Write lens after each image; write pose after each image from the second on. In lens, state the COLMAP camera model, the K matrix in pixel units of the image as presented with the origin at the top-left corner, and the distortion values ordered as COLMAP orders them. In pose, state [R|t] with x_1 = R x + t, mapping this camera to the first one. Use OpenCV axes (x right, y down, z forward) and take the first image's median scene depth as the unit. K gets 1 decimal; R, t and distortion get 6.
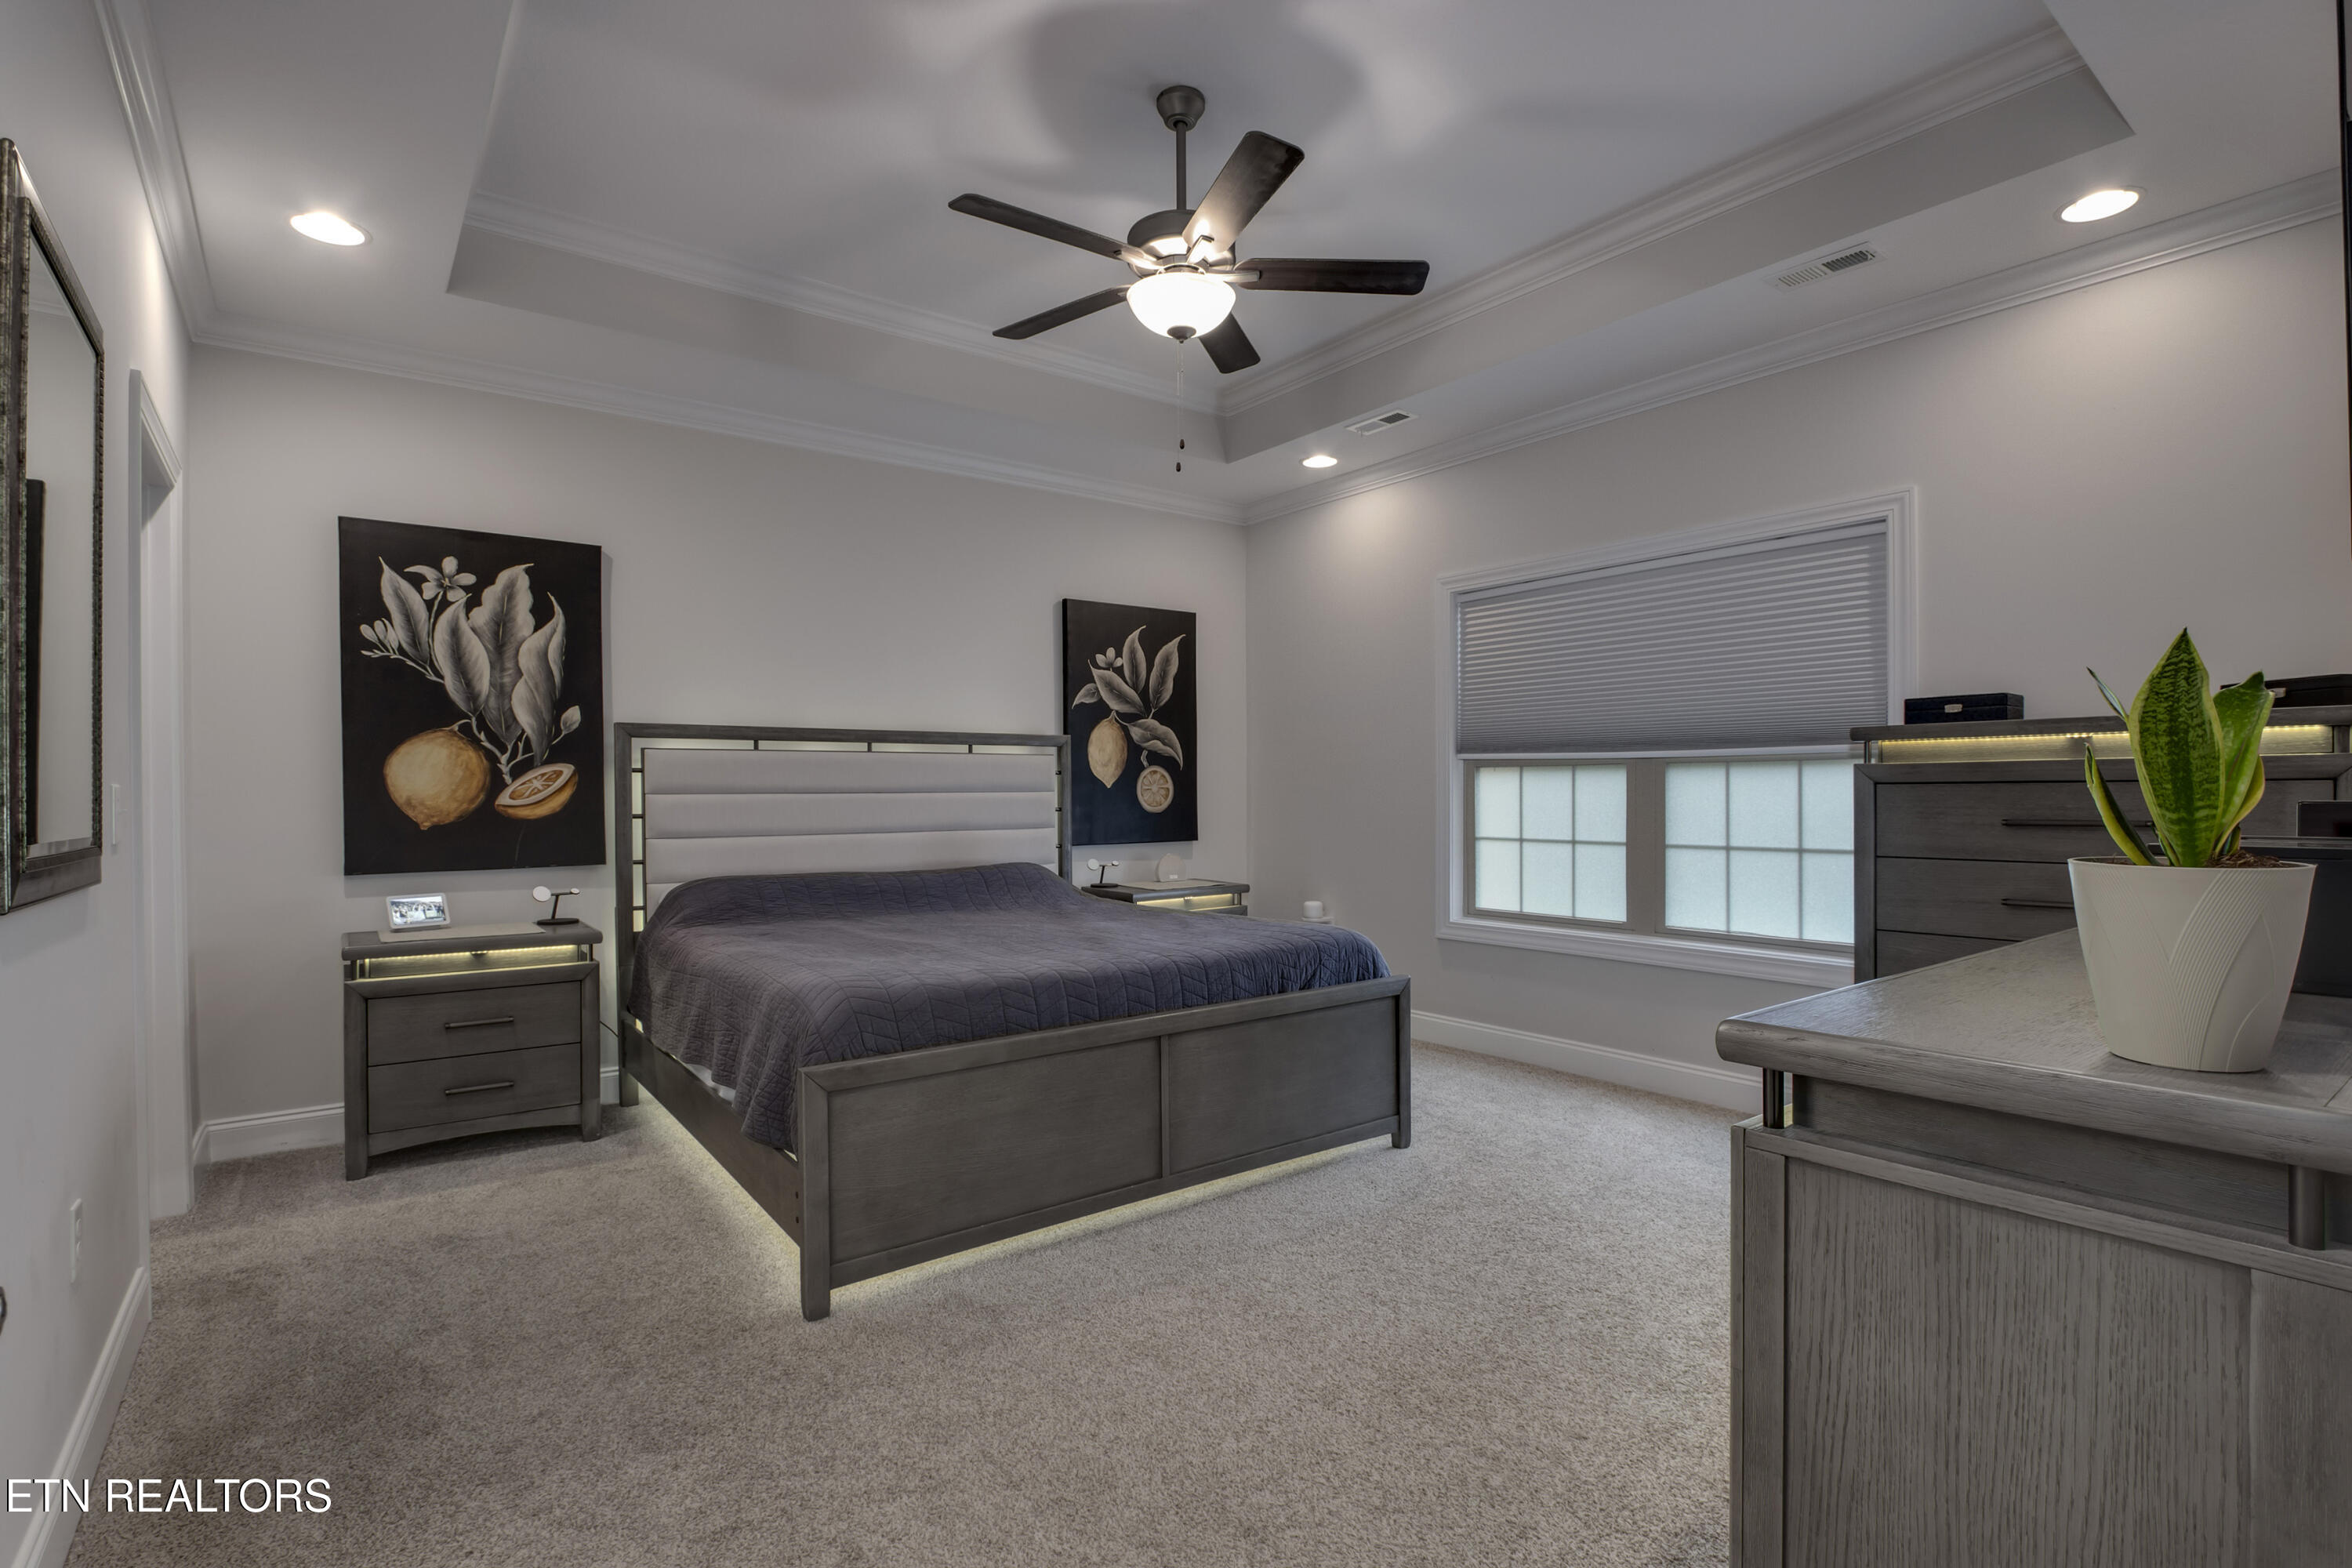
lens RADIAL K [[1099.5, 0, 1178.6], [0, 1099.5, 799.7], [0, 0, 1]] dist [-0.029554, 0.006046]
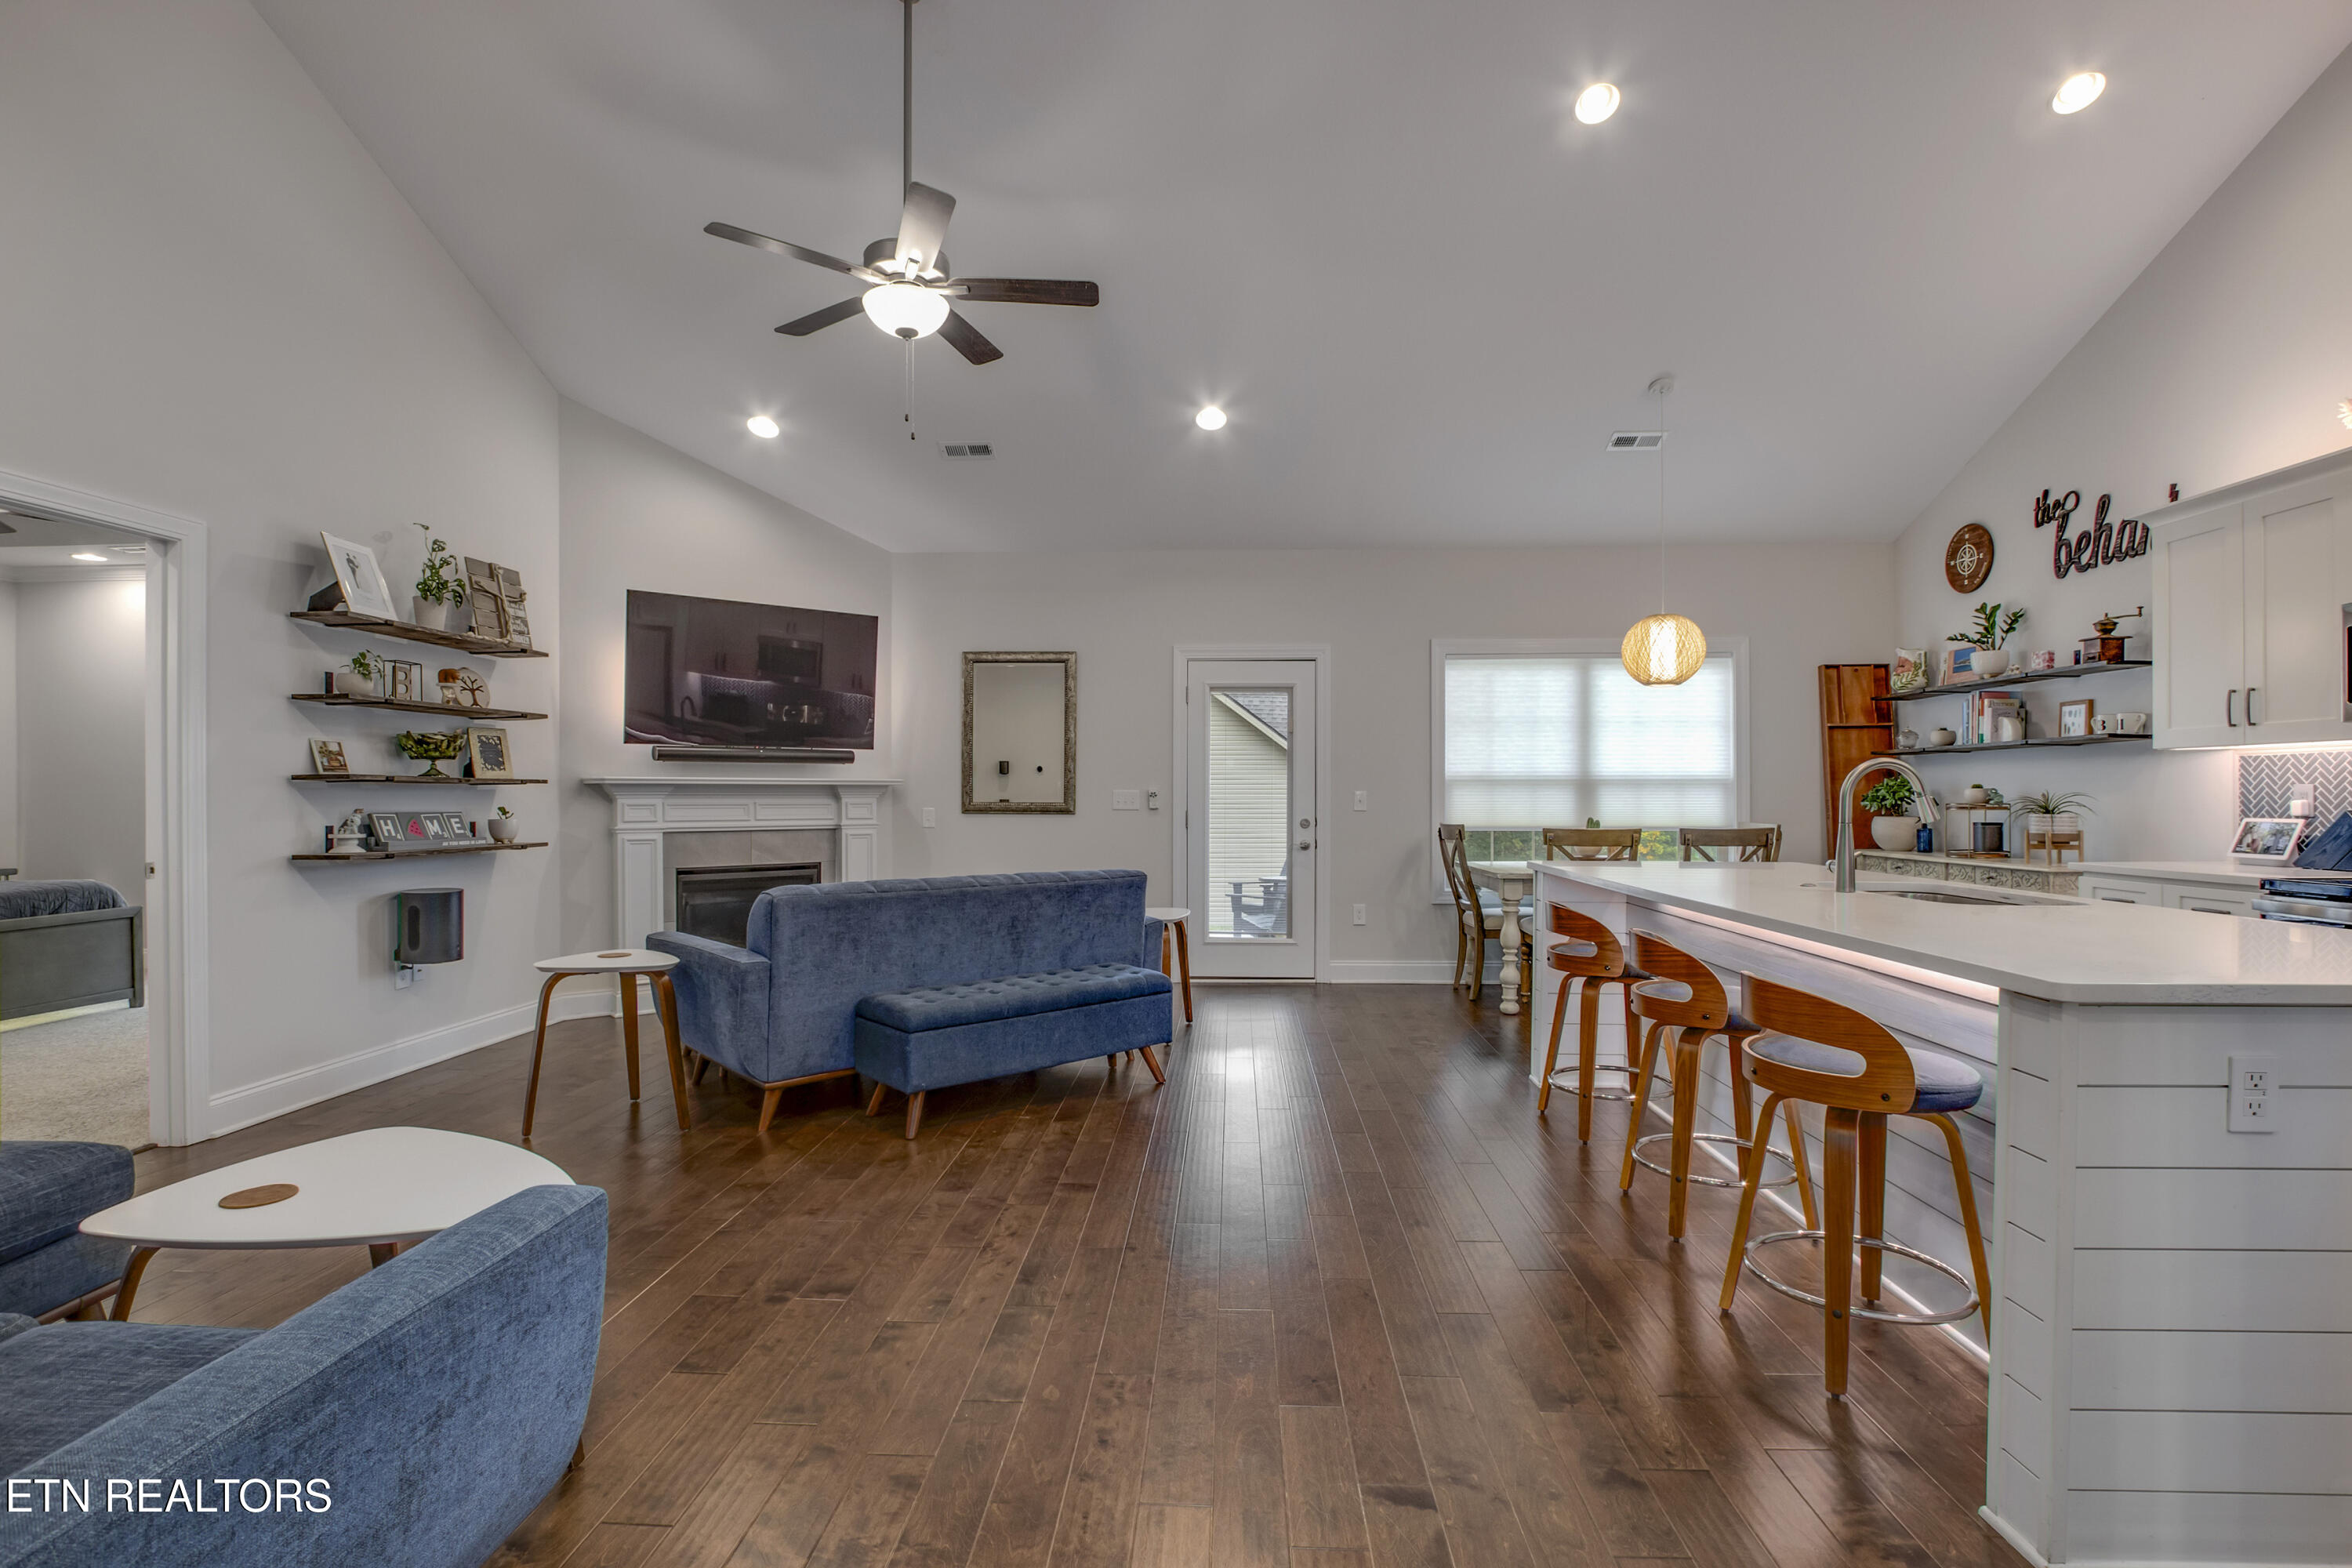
lens RADIAL K [[1099.5, 0, 1176.6], [0, 1099.5, 796.7], [0, 0, 1]] dist [-0.029554, 0.006046]
pose [[0.652234, 0.003484, 0.758010, -0.009041], [0.000727, 0.999986, -0.005222, 0.001152], [-0.758018, 0.003957, 0.652222, -1.371547]]
